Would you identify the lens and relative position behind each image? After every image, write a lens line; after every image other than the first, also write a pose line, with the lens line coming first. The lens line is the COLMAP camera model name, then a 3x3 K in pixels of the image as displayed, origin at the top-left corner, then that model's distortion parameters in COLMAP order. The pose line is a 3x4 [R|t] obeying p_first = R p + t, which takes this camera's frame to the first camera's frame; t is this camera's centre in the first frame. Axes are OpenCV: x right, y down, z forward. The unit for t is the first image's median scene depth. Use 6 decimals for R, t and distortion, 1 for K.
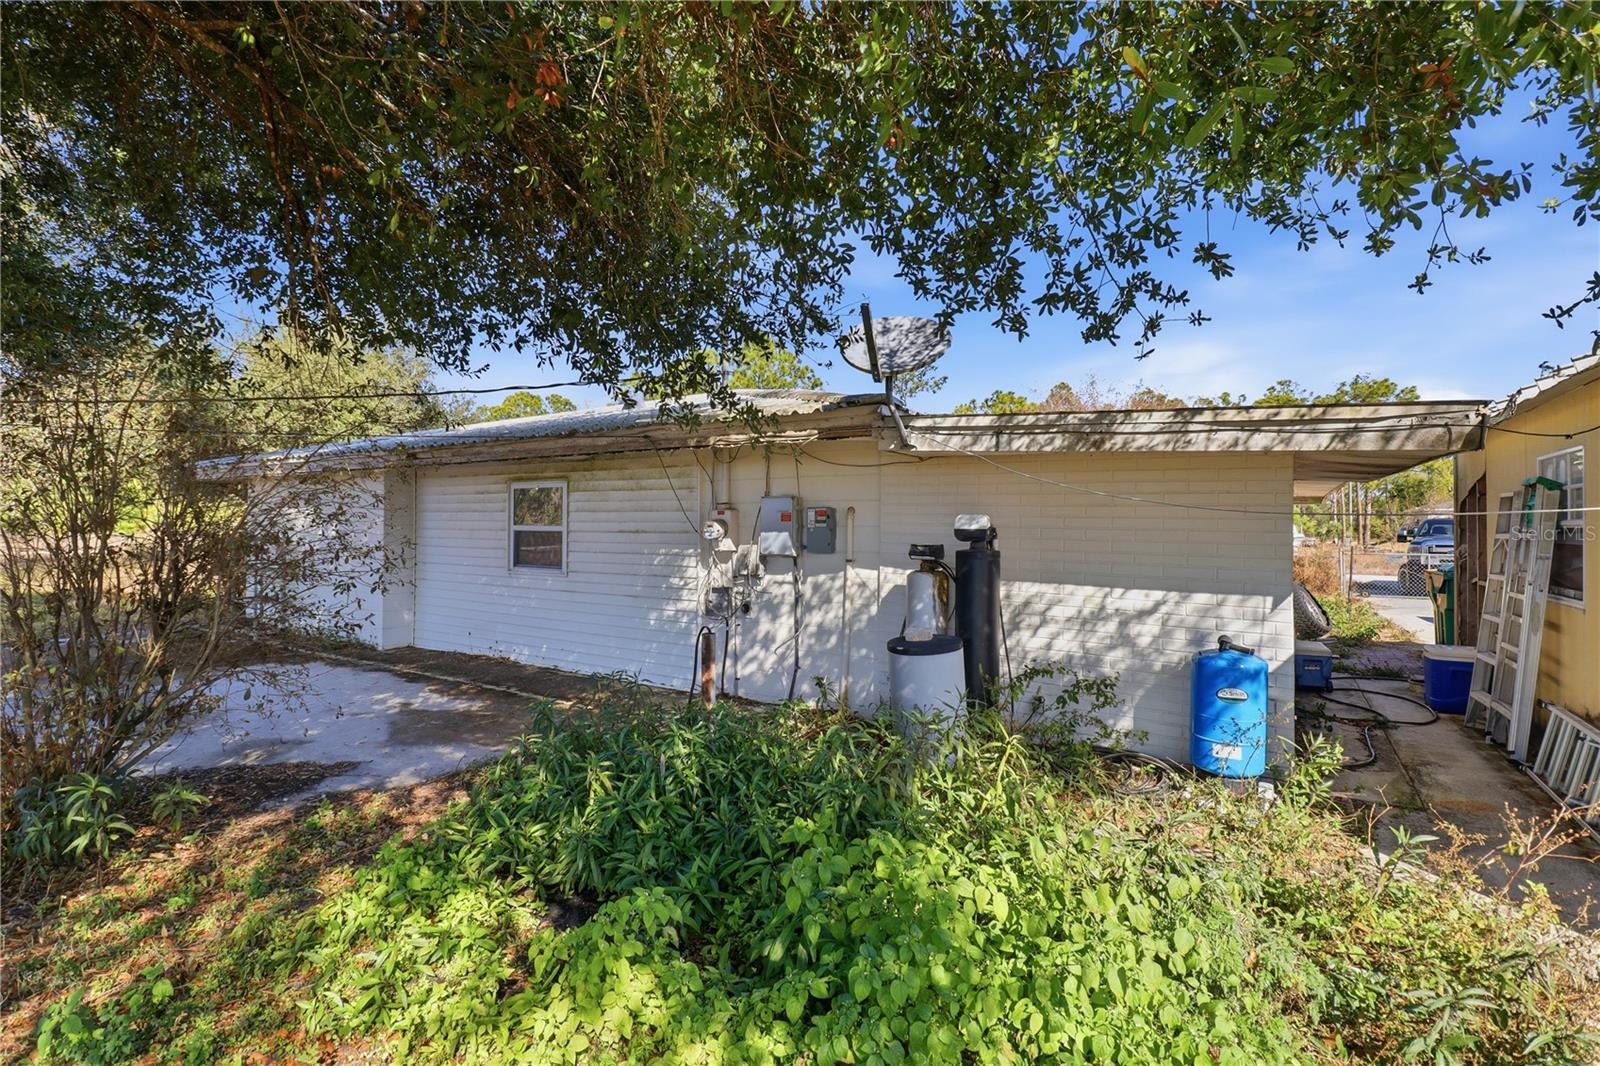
lens RADIAL K [[738.2, 0, 798.3], [0, 738.2, 530.0], [0, 0, 1]] dist [-0.001435, -0.001094]
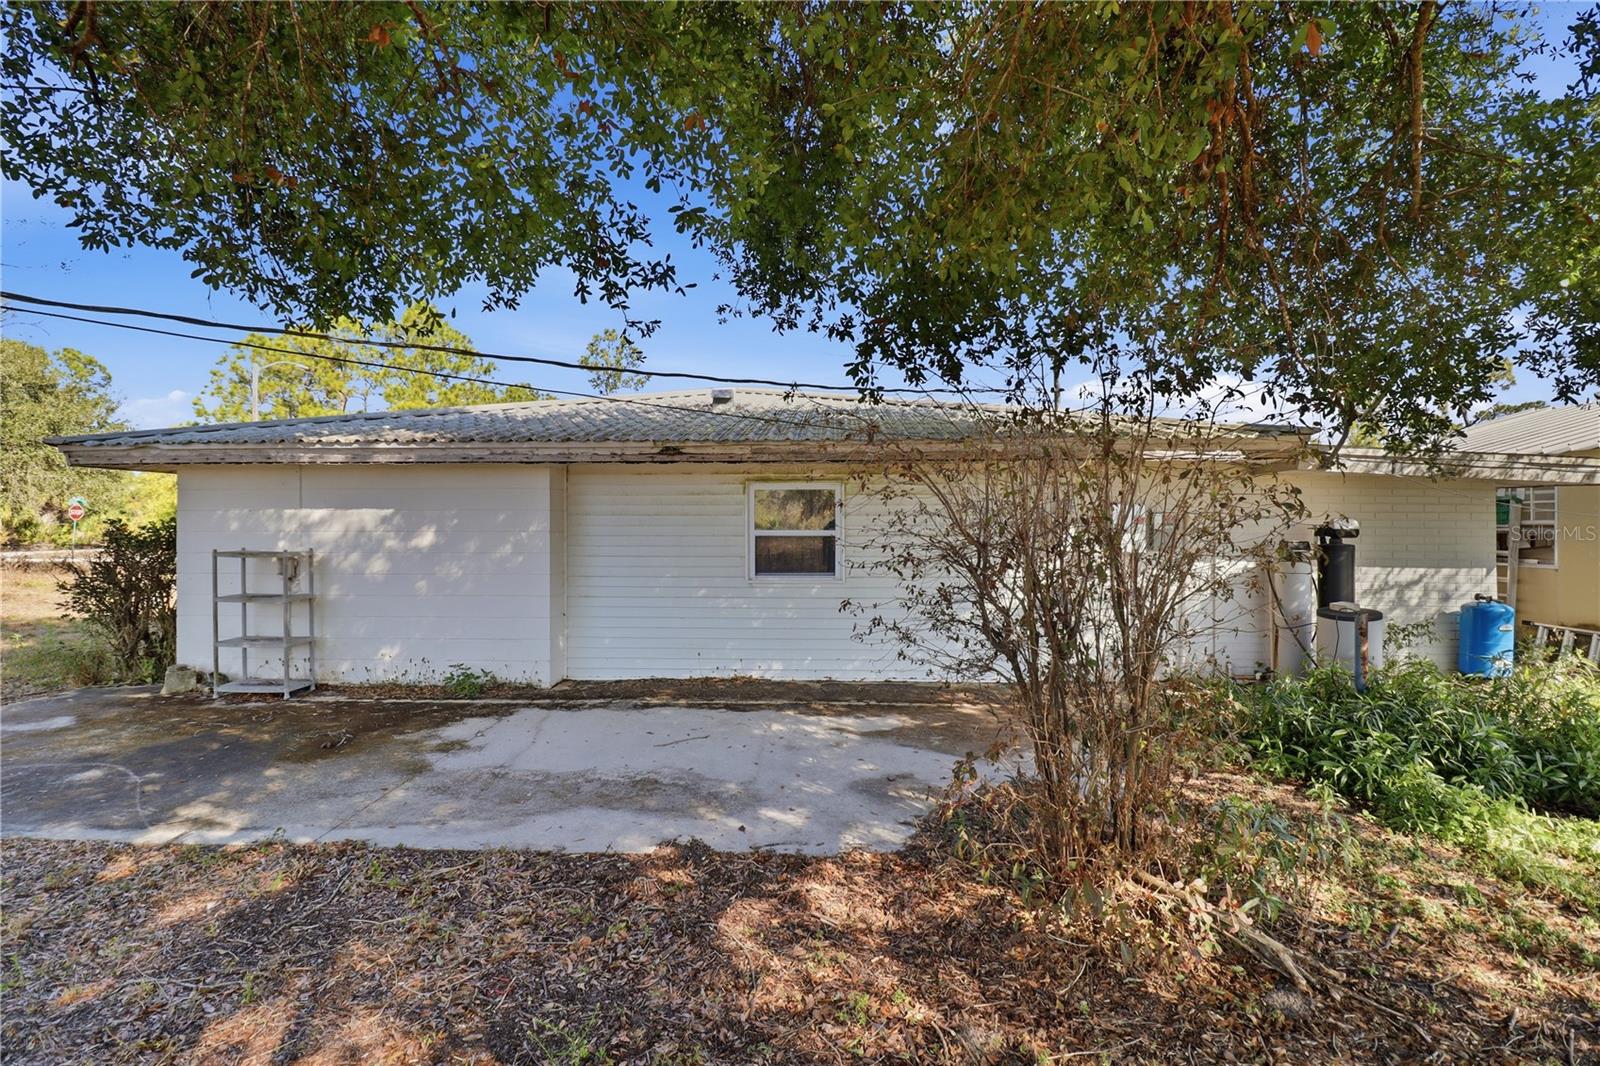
lens RADIAL K [[738.2, 0, 799.1], [0, 738.2, 526.1], [0, 0, 1]] dist [-0.001435, -0.001094]
pose [[0.865331, -0.008287, 0.501132, -1.393781], [0.010460, 0.999944, -0.001526, -0.016069], [-0.501091, 0.006563, 0.865369, 0.323933]]
